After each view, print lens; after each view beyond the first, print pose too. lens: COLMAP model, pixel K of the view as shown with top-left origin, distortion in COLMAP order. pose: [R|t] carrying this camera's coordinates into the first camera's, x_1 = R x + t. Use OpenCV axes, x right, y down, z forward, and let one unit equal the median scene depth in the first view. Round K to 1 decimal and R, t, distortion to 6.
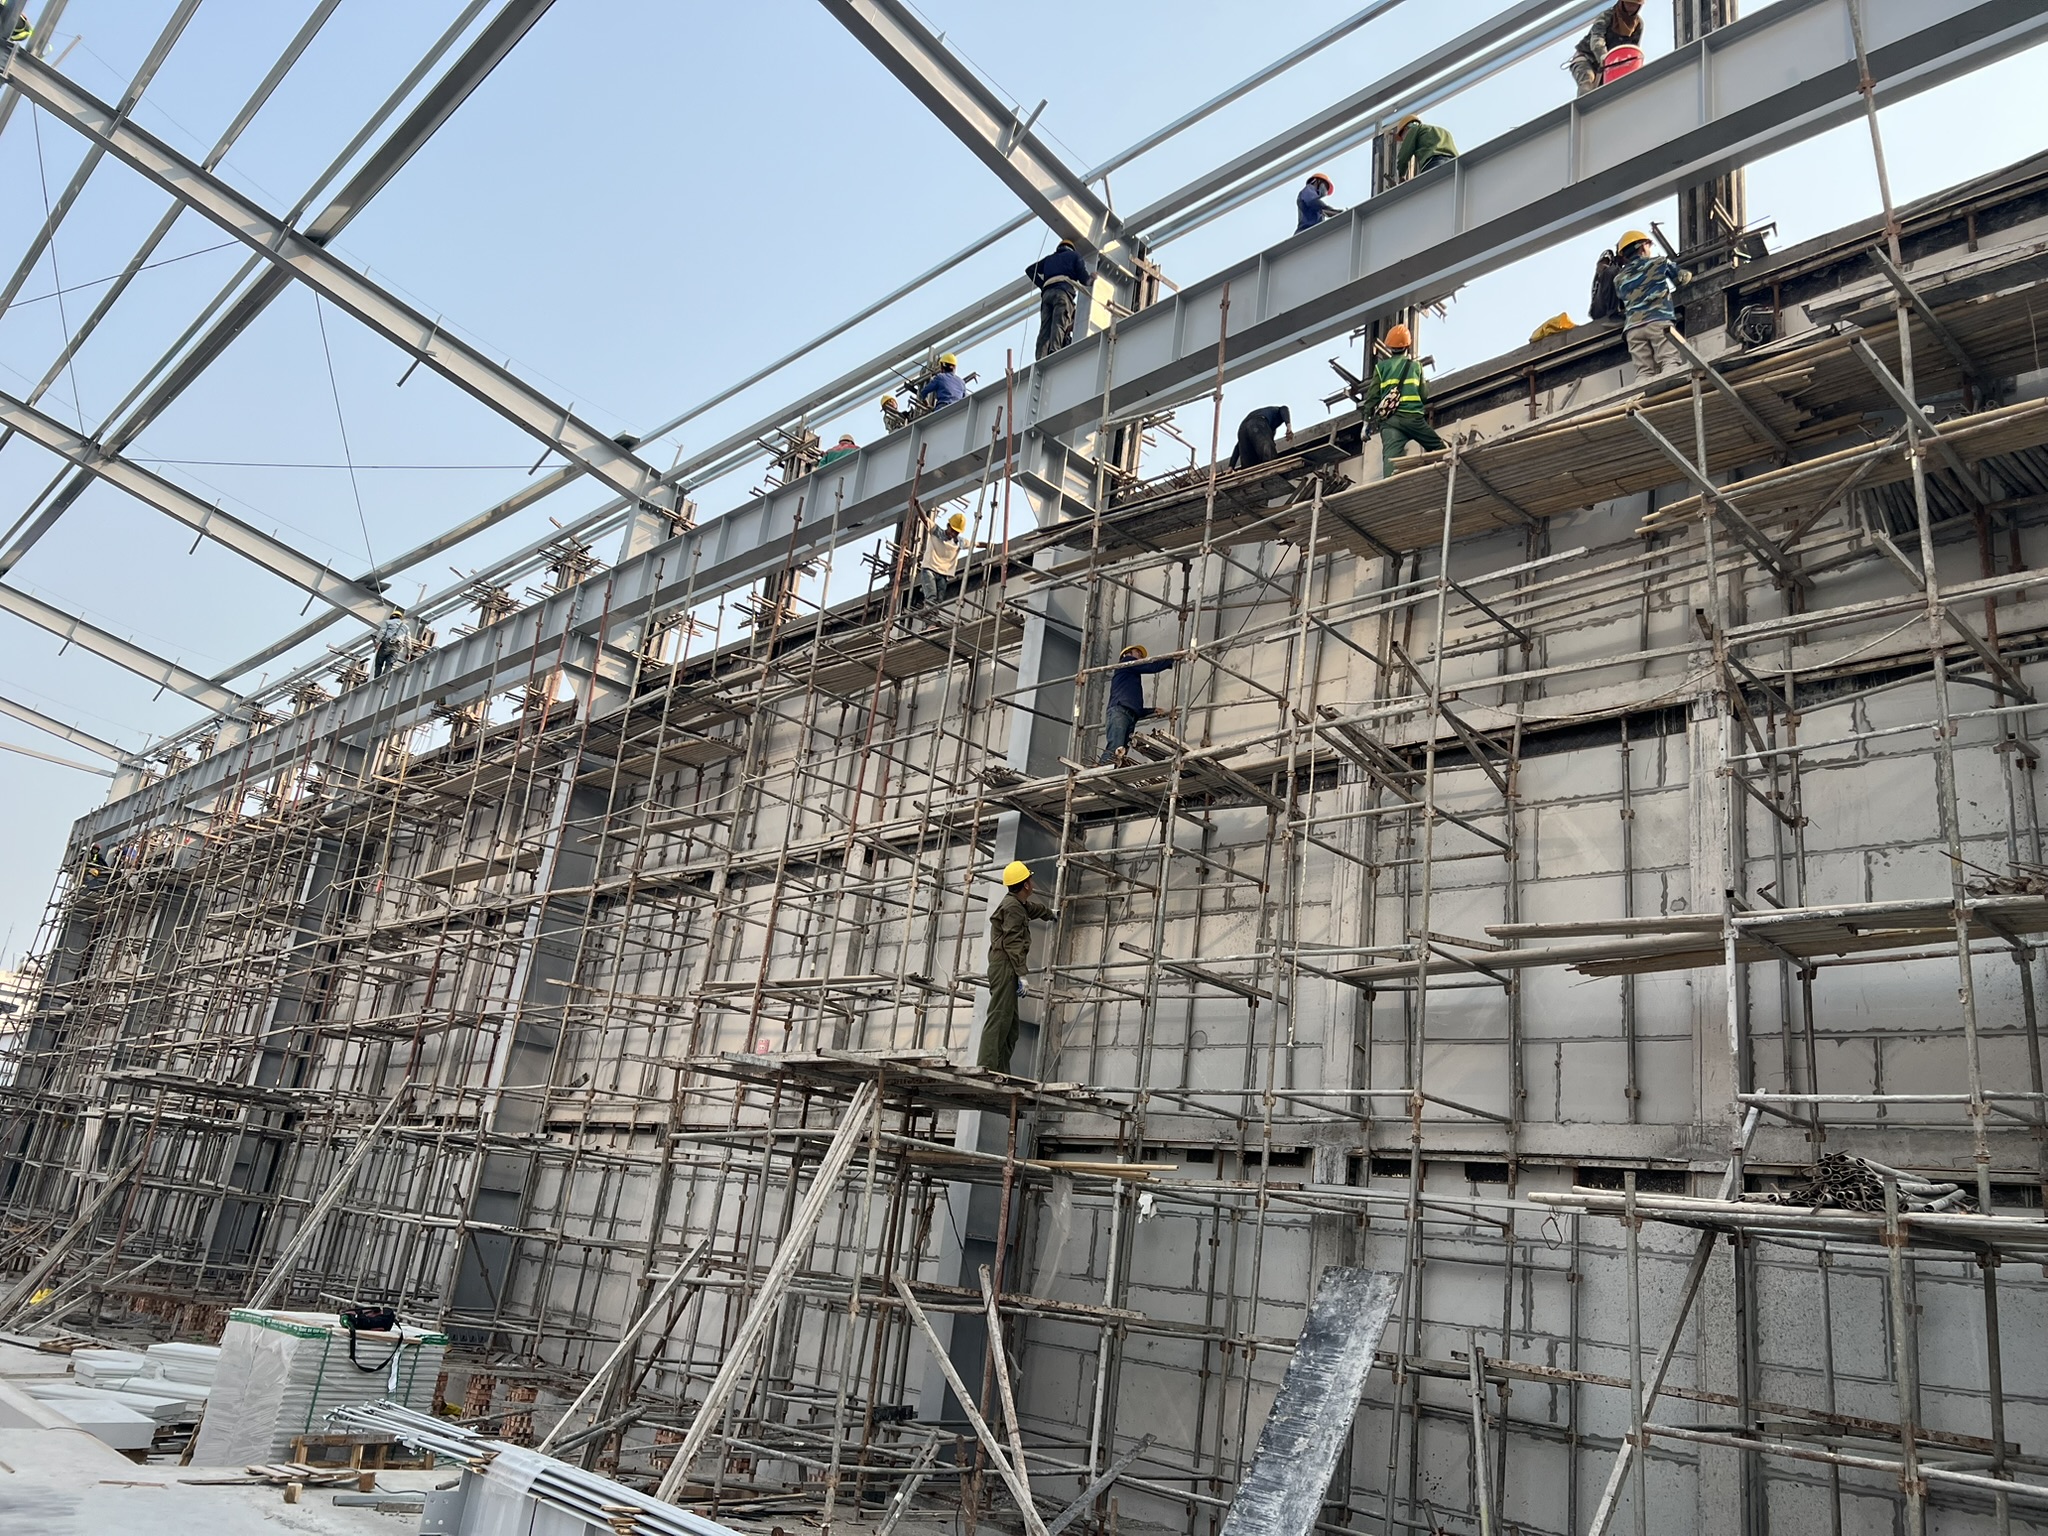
lens RADIAL K [[1536.7, 0, 1024.0], [0, 1536.7, 768.0], [0, 0, 1]] dist [0.005895, 0.001507]
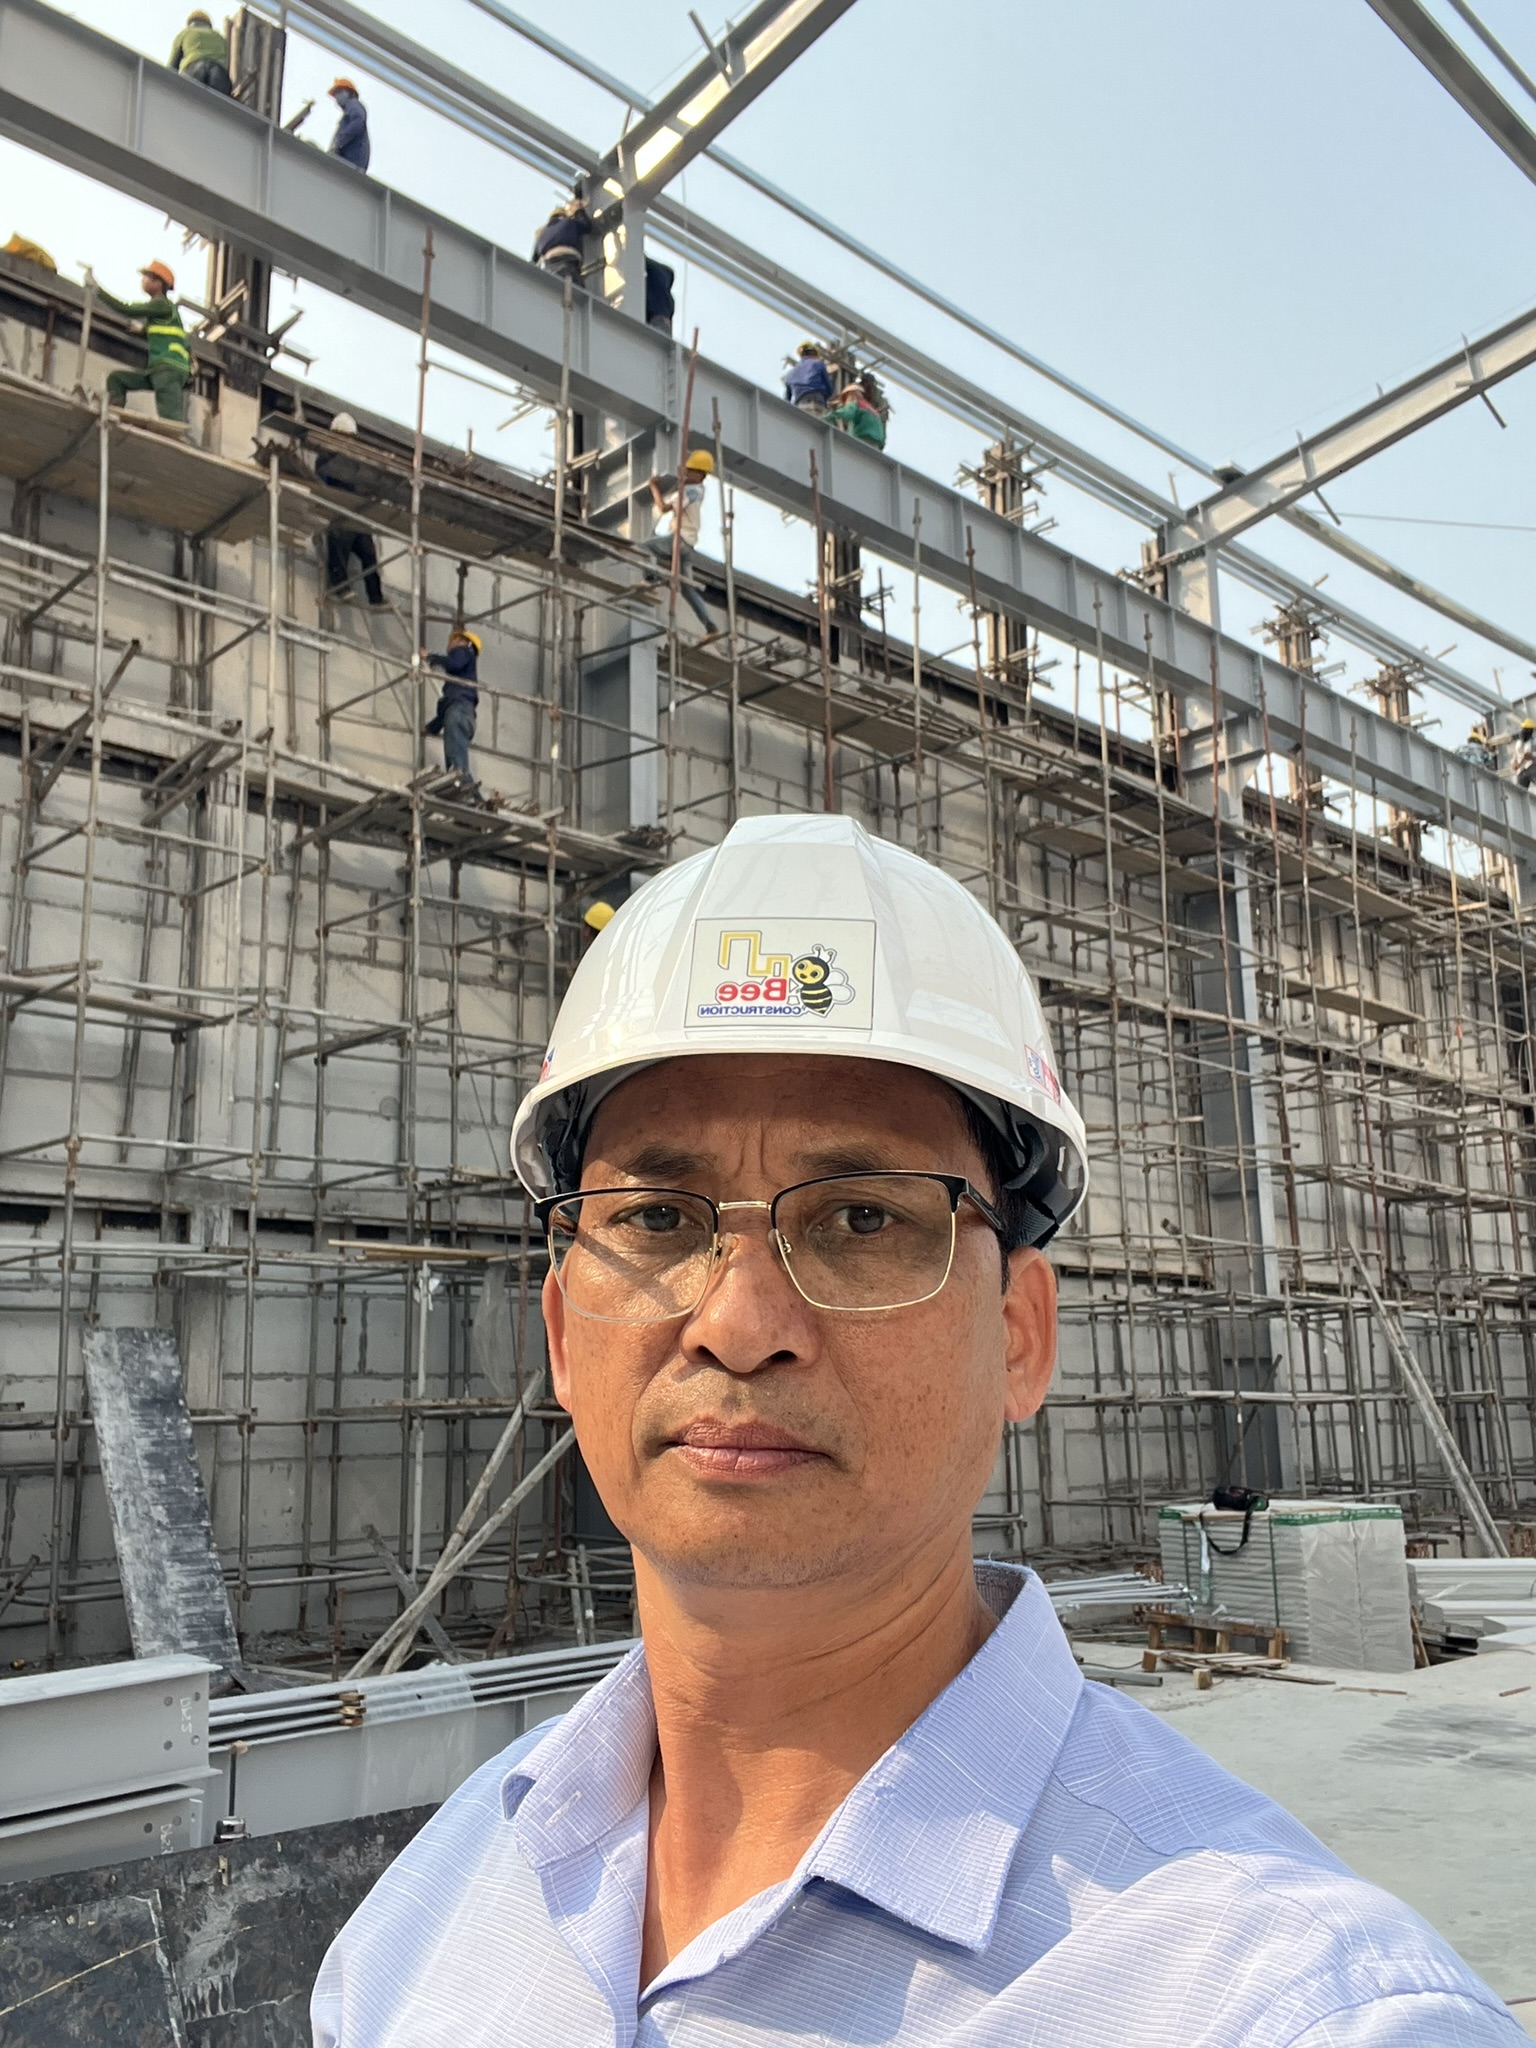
lens RADIAL K [[1395.9, 0, 766.8], [0, 1395.9, 1133.3], [0, 0, 1]] dist [-0.005411, -0.001480]
pose [[0.103314, 0.048406, 0.993470, -0.700337], [-0.290273, 0.956803, -0.016434, 0.148046], [-0.951351, -0.286680, 0.112902, 0.725586]]
